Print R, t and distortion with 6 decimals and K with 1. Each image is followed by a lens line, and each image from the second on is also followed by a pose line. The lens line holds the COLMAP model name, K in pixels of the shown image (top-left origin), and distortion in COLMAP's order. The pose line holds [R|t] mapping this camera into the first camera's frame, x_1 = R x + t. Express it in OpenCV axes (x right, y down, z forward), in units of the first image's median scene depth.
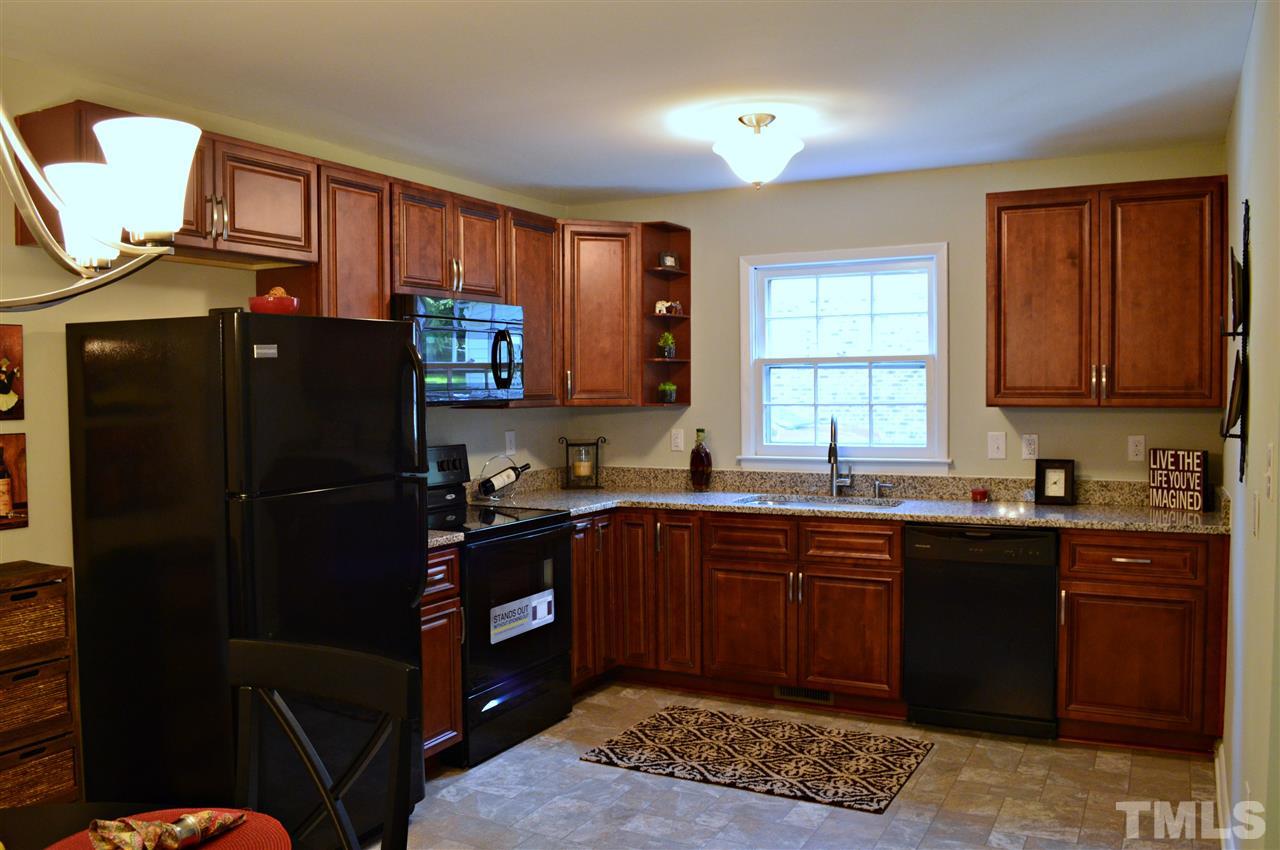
lens RADIAL K [[1035.7, 0, 632.6], [0, 1035.7, 424.3], [0, 0, 1]] dist [-0.090042, 0.009547]
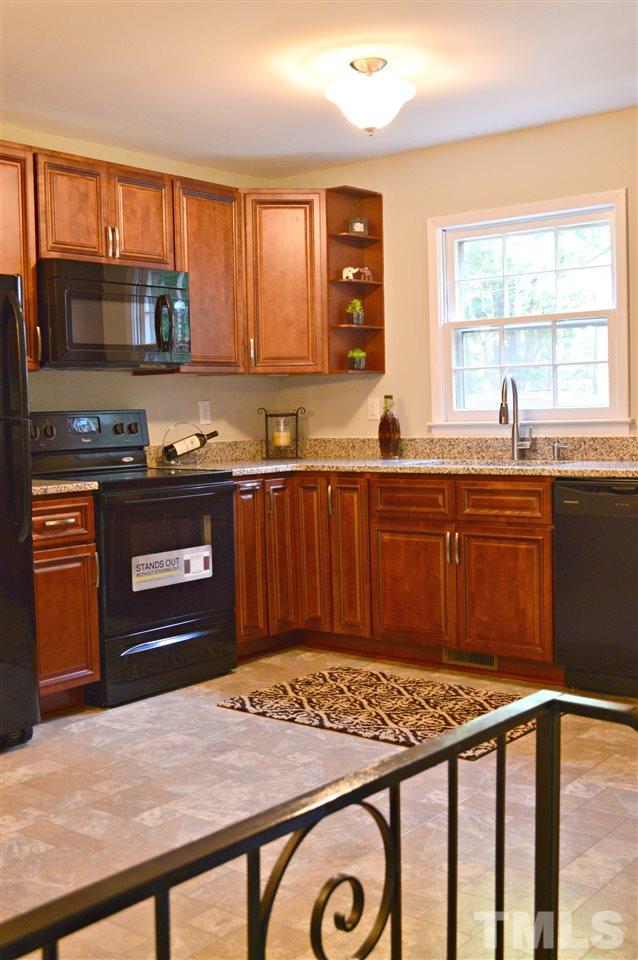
lens RADIAL K [[1067.5, 0, 324.9], [0, 1067.5, 478.2], [0, 0, 1]] dist [-0.078500, 0.000000]
pose [[0.982342, -0.003109, -0.187069, 0.225373], [0.009007, 0.999488, 0.030686, 0.059483], [0.186878, -0.031829, 0.981867, -0.016543]]
